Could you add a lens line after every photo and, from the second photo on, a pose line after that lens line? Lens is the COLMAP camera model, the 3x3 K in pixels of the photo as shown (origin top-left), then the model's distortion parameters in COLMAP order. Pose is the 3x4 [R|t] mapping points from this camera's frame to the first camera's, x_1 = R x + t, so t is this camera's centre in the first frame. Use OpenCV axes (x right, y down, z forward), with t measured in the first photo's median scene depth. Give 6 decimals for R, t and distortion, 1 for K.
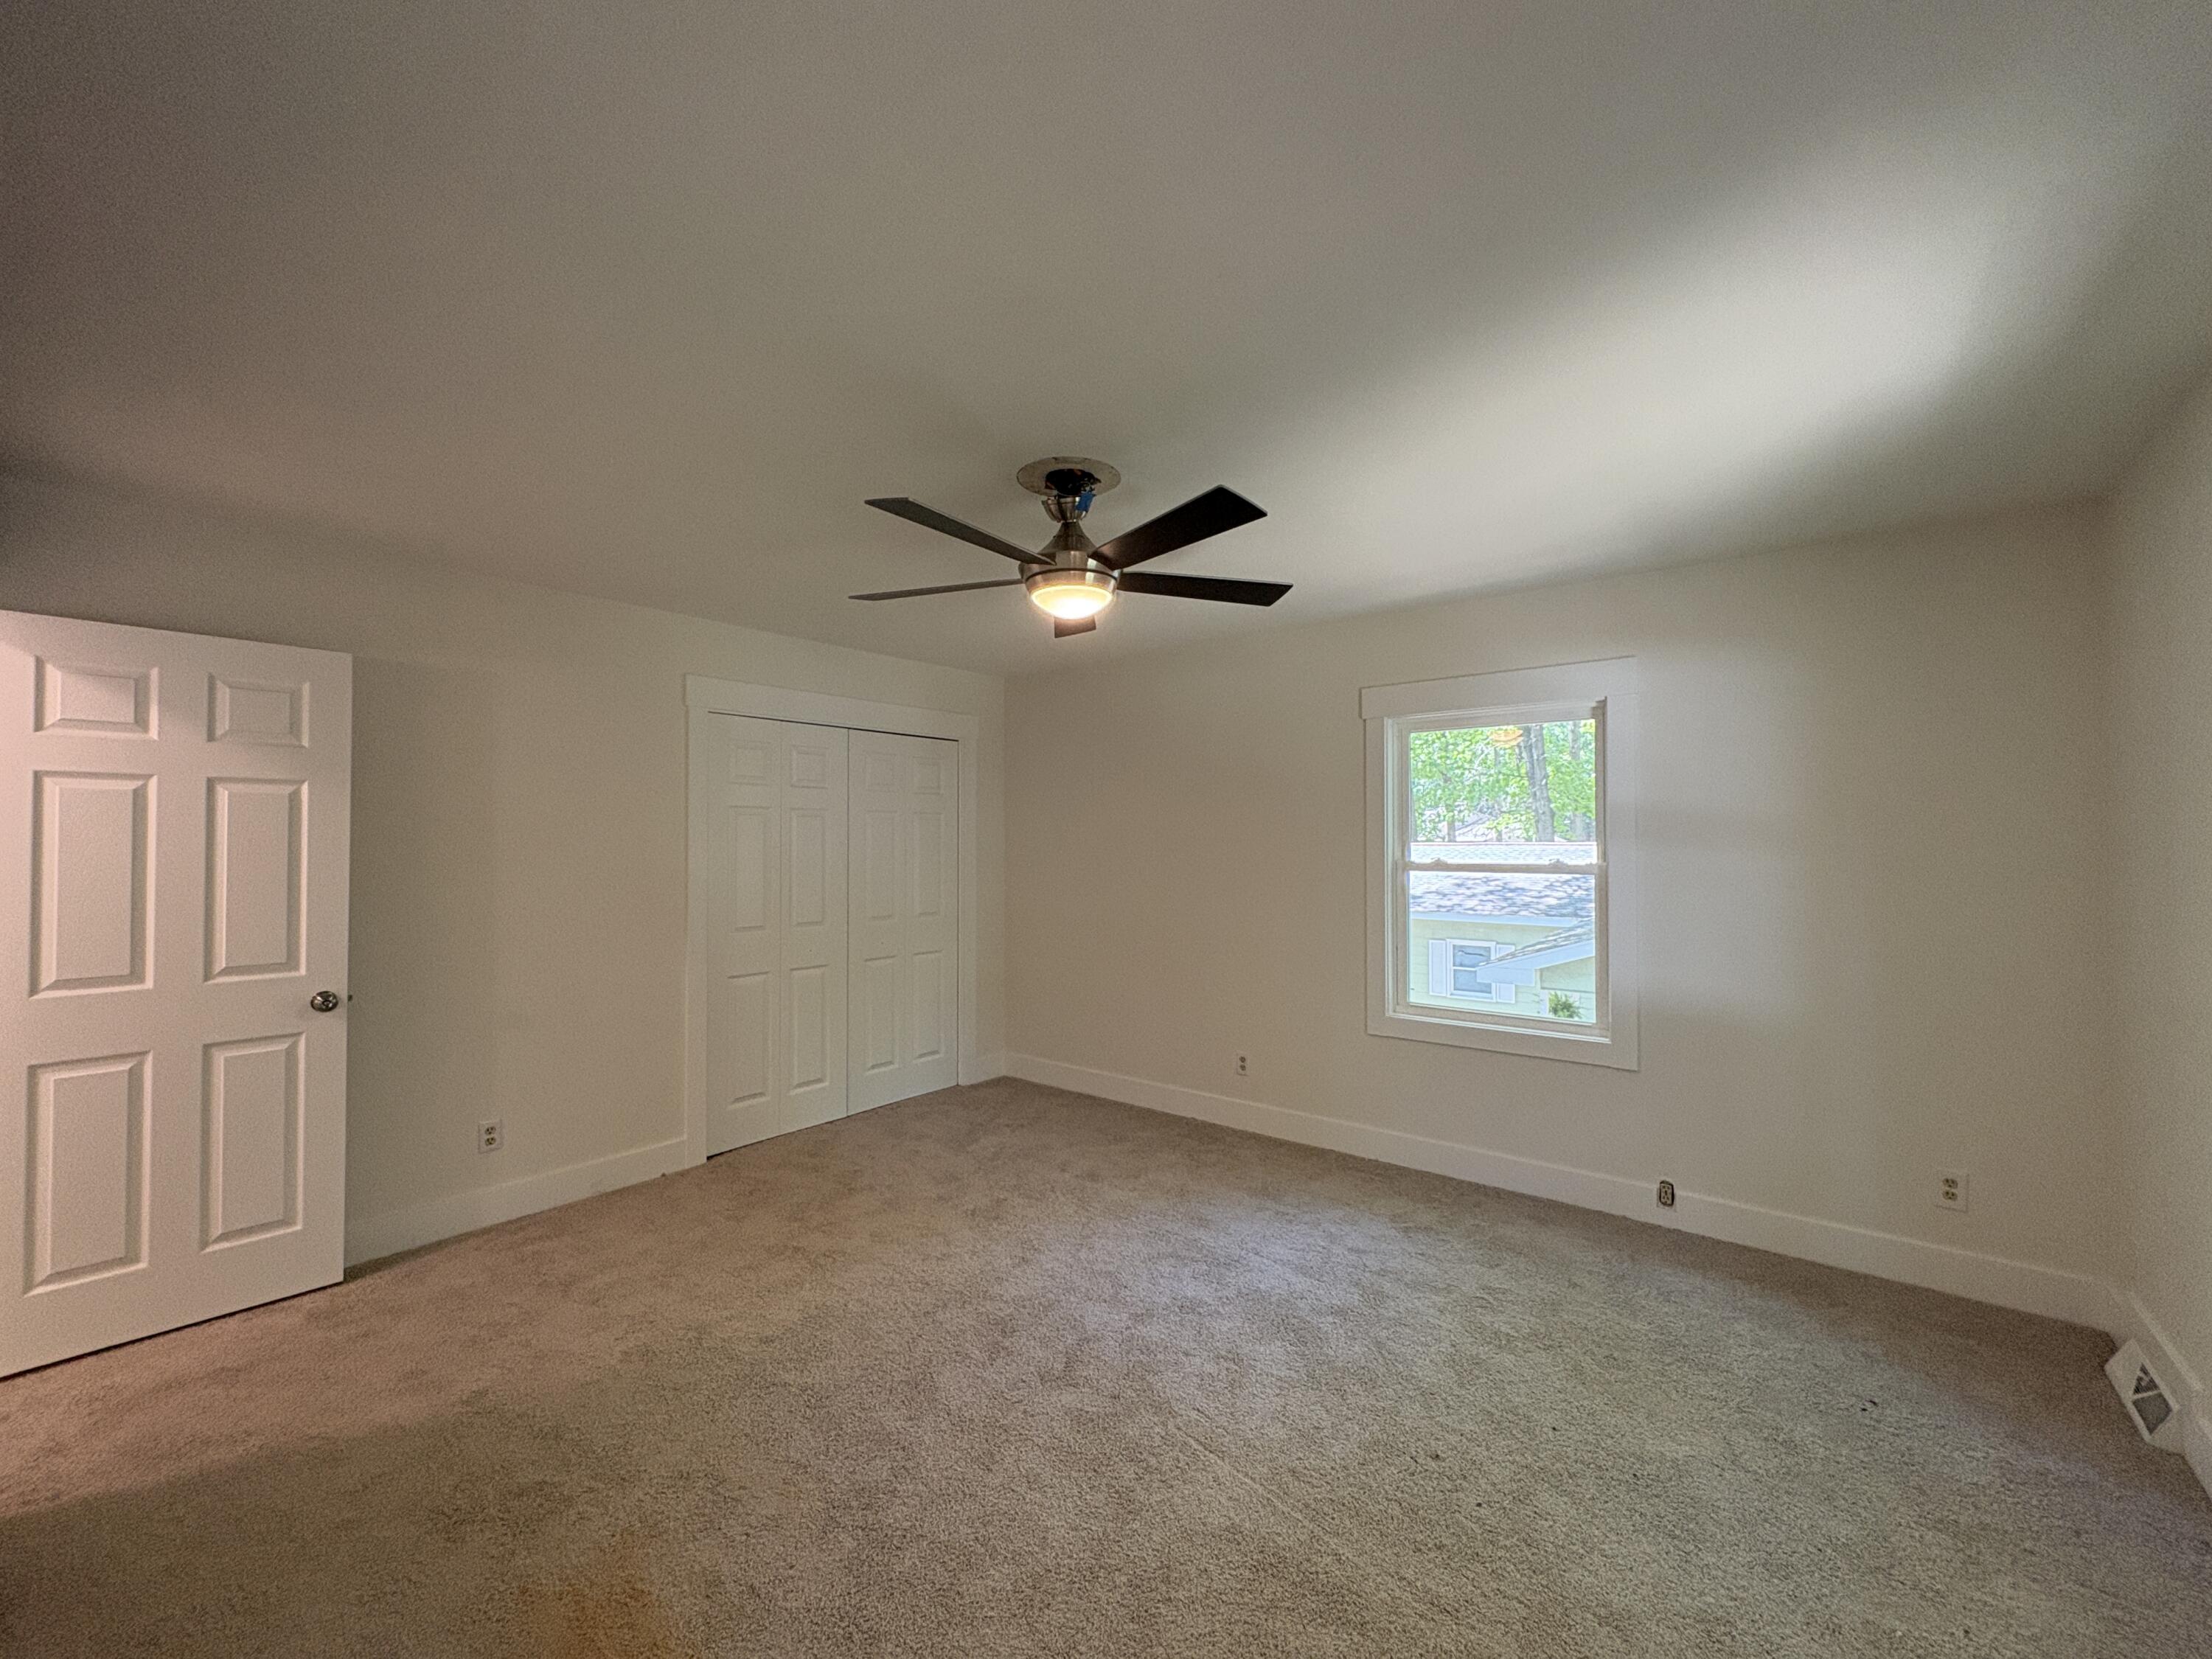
lens RADIAL K [[880.3, 0, 1110.4], [0, 880.3, 826.1], [0, 0, 1]] dist [0.000158, 0.000505]
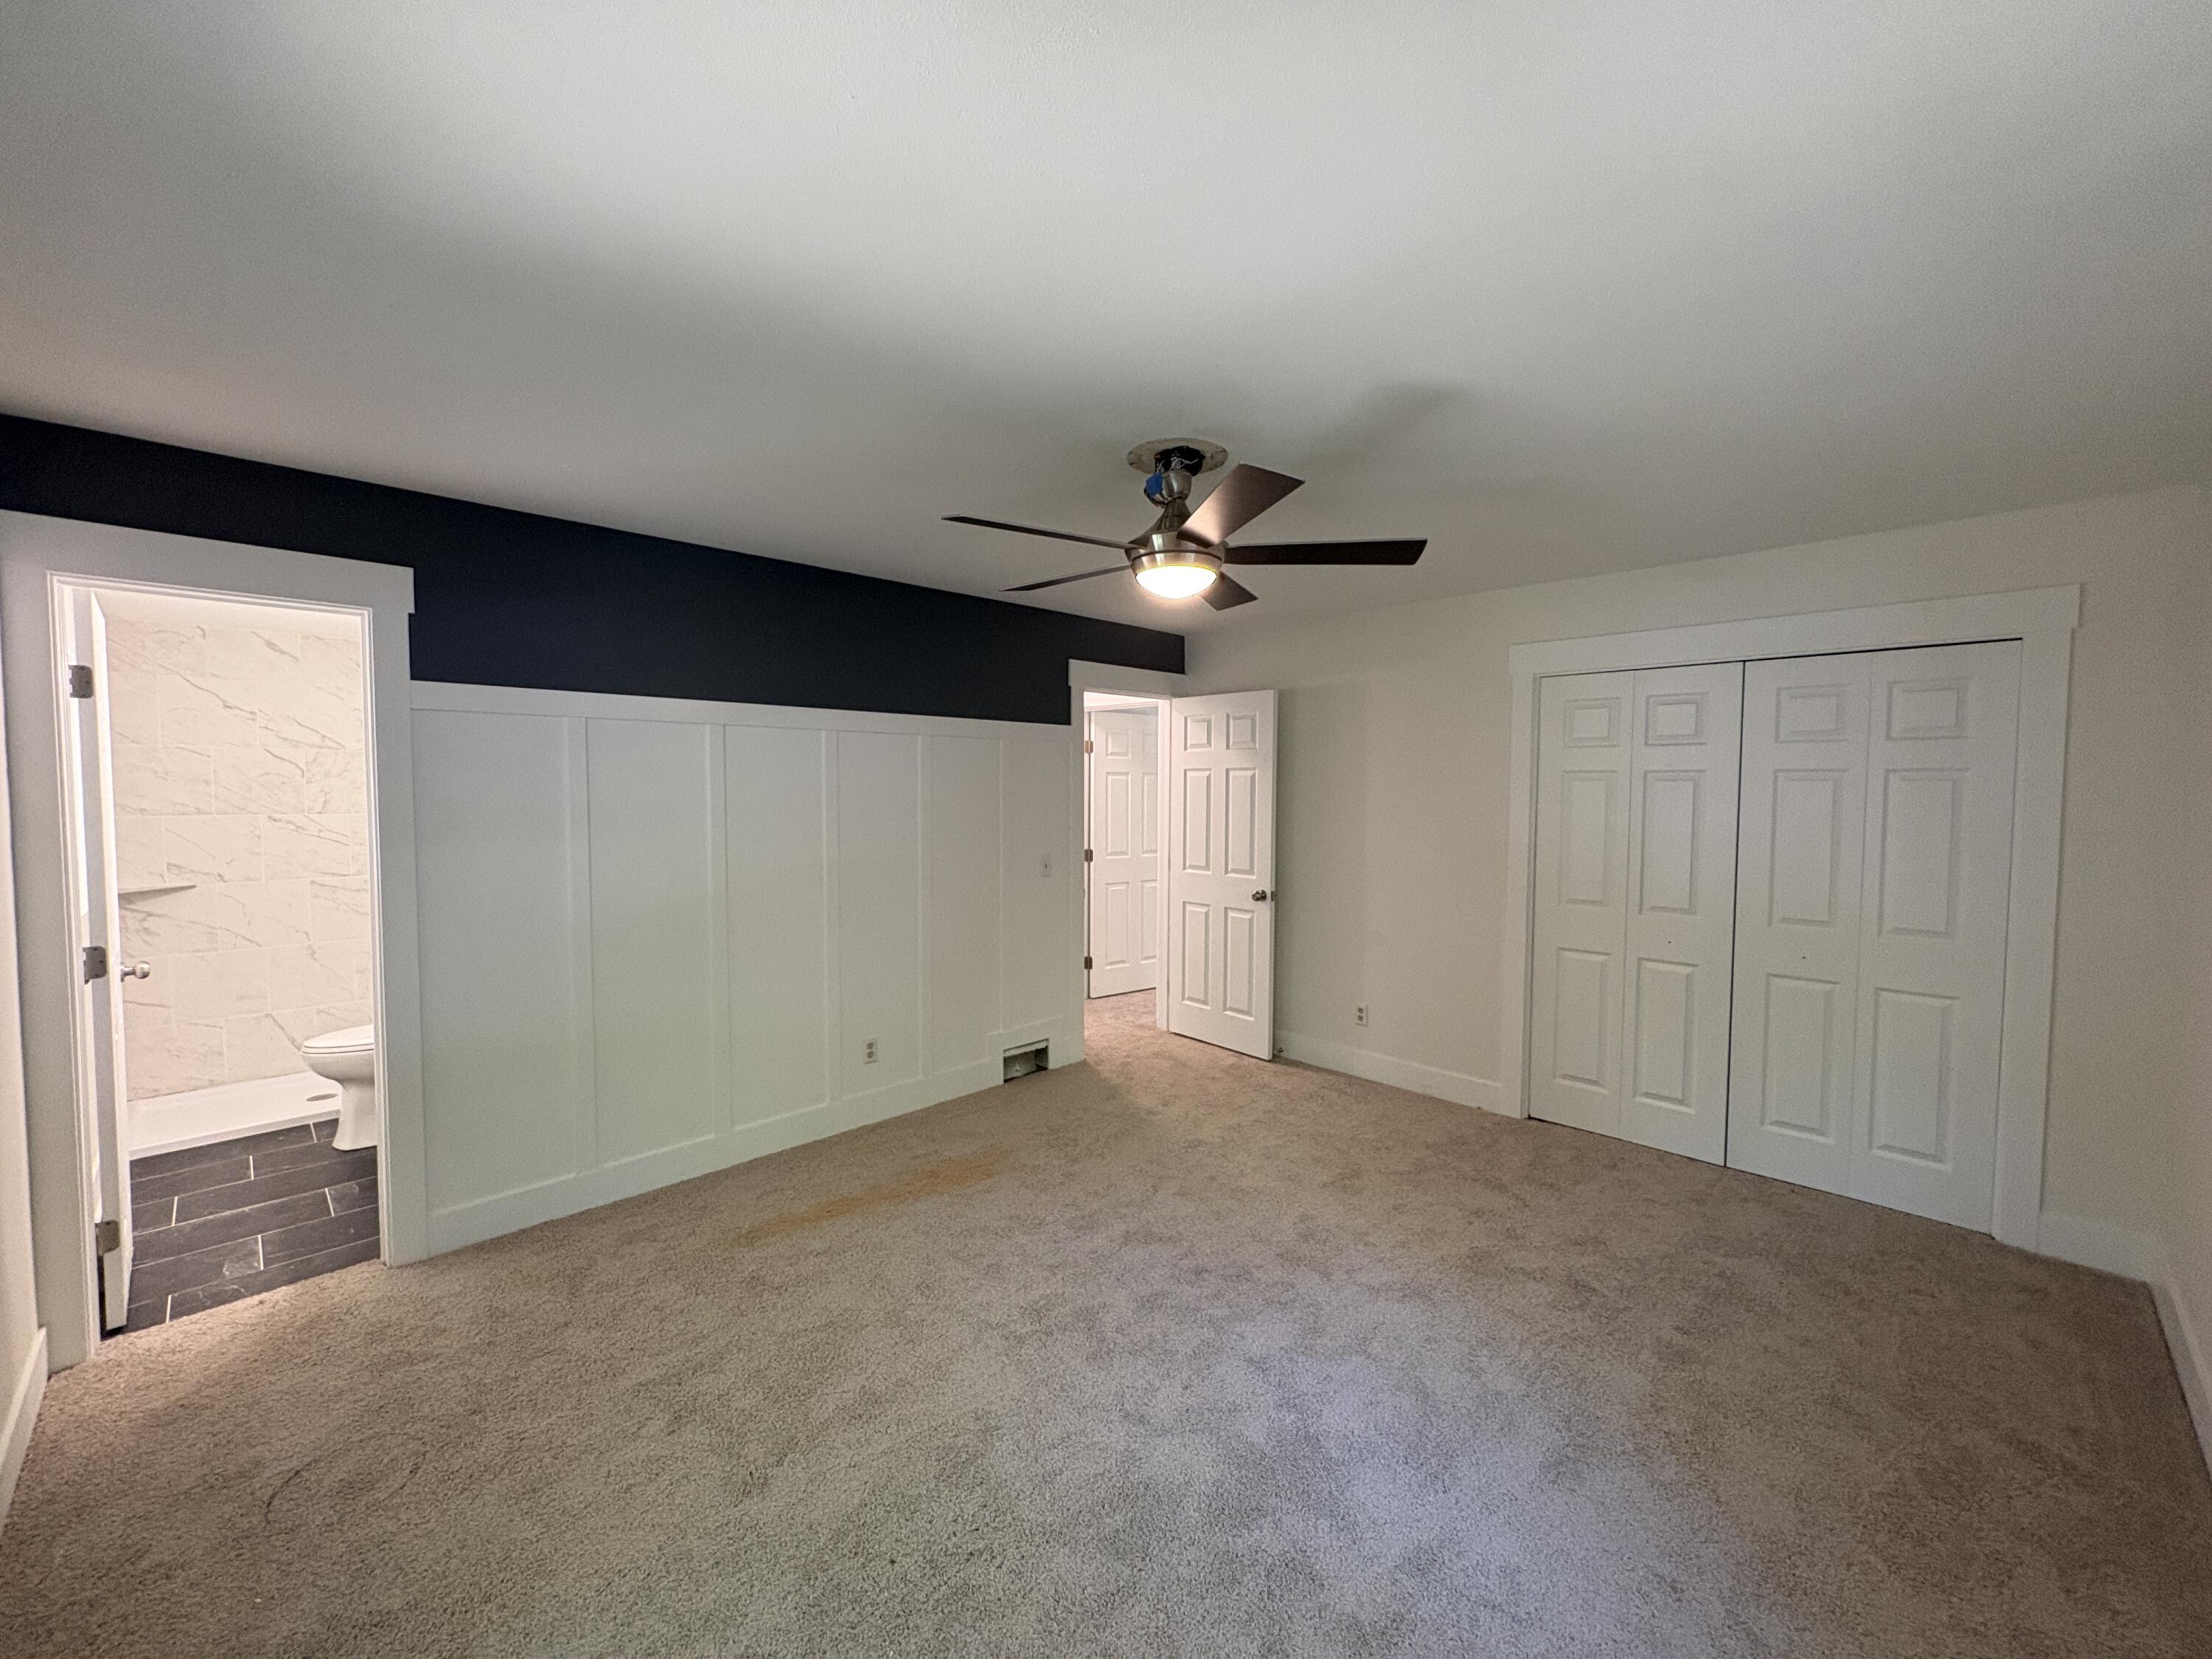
lens RADIAL K [[880.3, 0, 1104.7], [0, 880.3, 831.7], [0, 0, 1]] dist [0.000158, 0.000505]
pose [[-0.117359, 0.049697, -0.991845, 0.826776], [0.011388, 0.998749, 0.048696, -0.012475], [0.993024, -0.005580, -0.117778, 0.878699]]
